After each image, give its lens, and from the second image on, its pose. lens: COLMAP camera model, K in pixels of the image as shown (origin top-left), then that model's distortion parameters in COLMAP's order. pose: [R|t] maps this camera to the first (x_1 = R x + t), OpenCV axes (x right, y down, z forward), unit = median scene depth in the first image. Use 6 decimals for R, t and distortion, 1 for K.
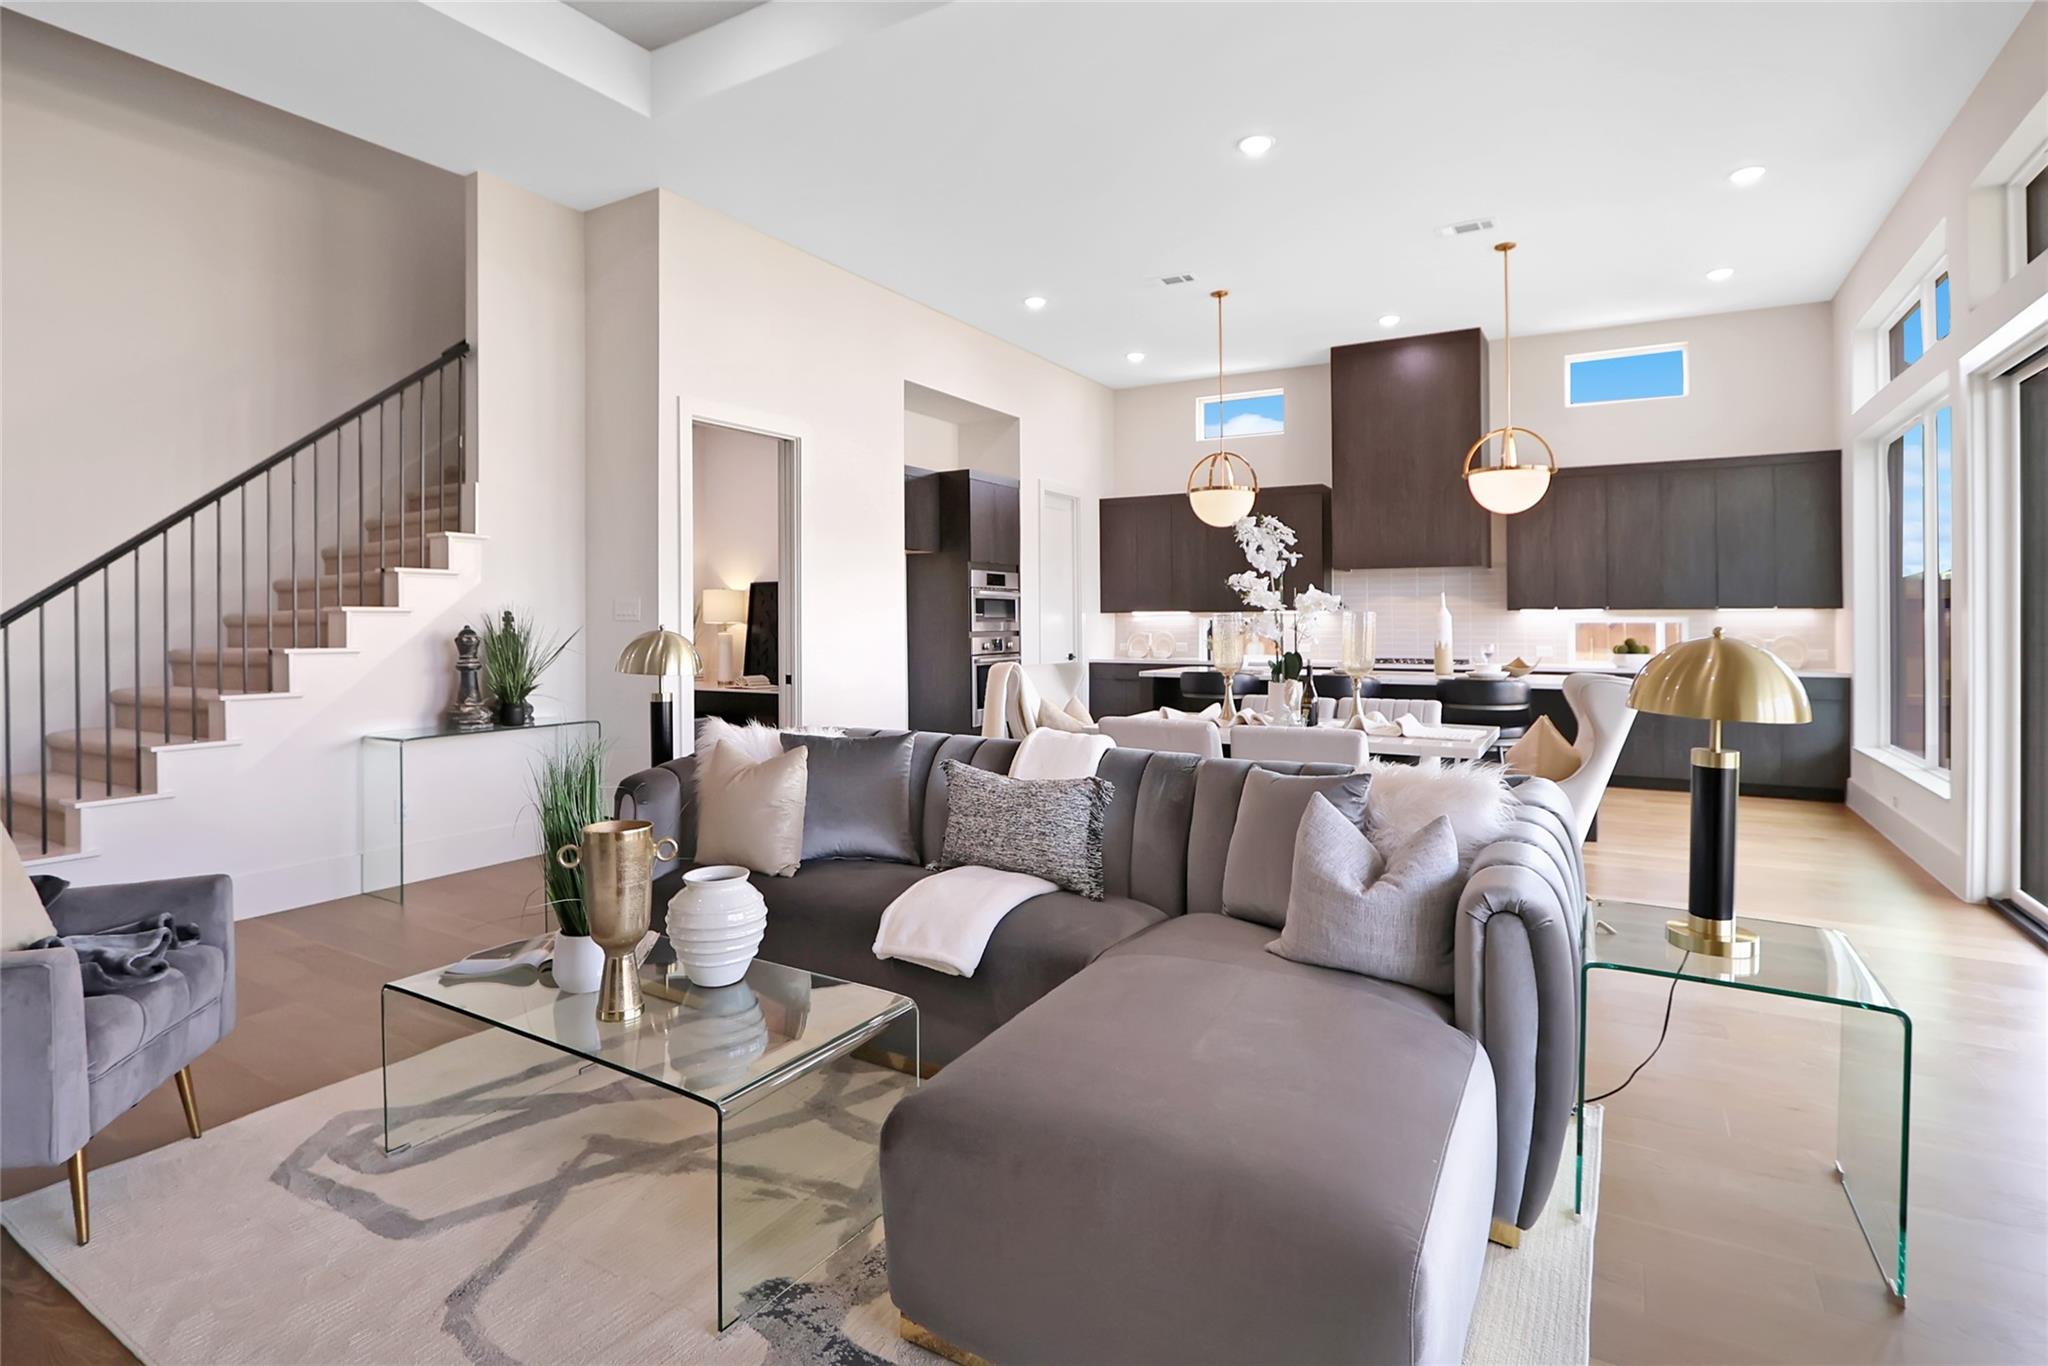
lens RADIAL K [[995.9, 0, 1027.4], [0, 995.9, 599.3], [0, 0, 1]] dist [-0.023229, -0.001195]
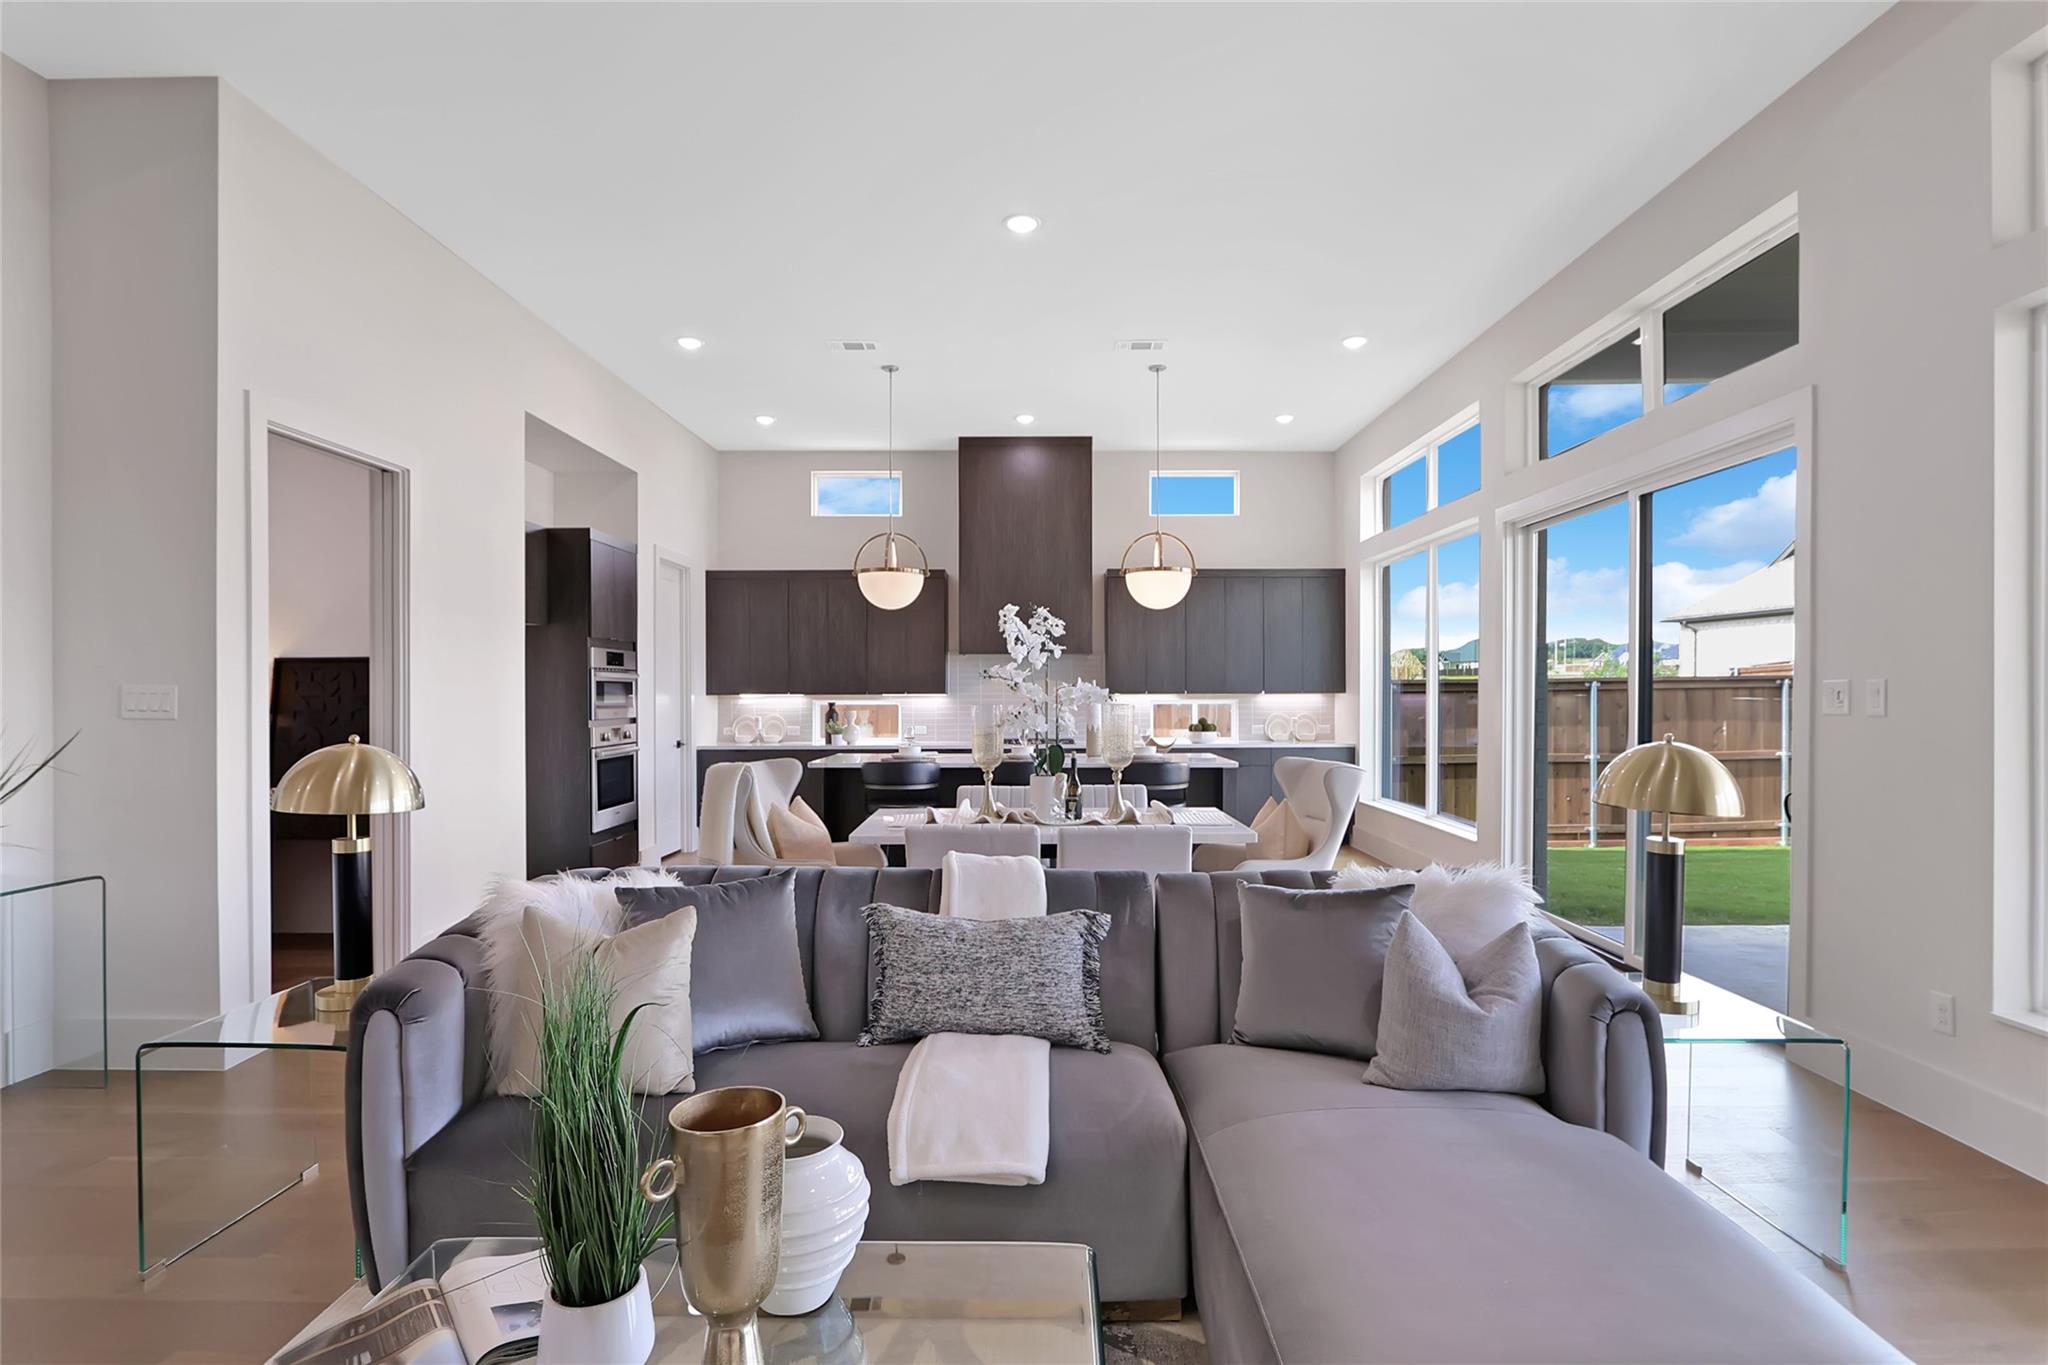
lens RADIAL K [[968.2, 0, 1024.0], [0, 968.2, 682.5], [0, 0, 1]] dist [-0.021494, 0.000199]
pose [[0.865150, 0.004604, 0.501492, -0.167387], [-0.010002, 0.999917, 0.008075, -0.011155], [-0.501413, -0.012002, 0.865125, 0.122531]]
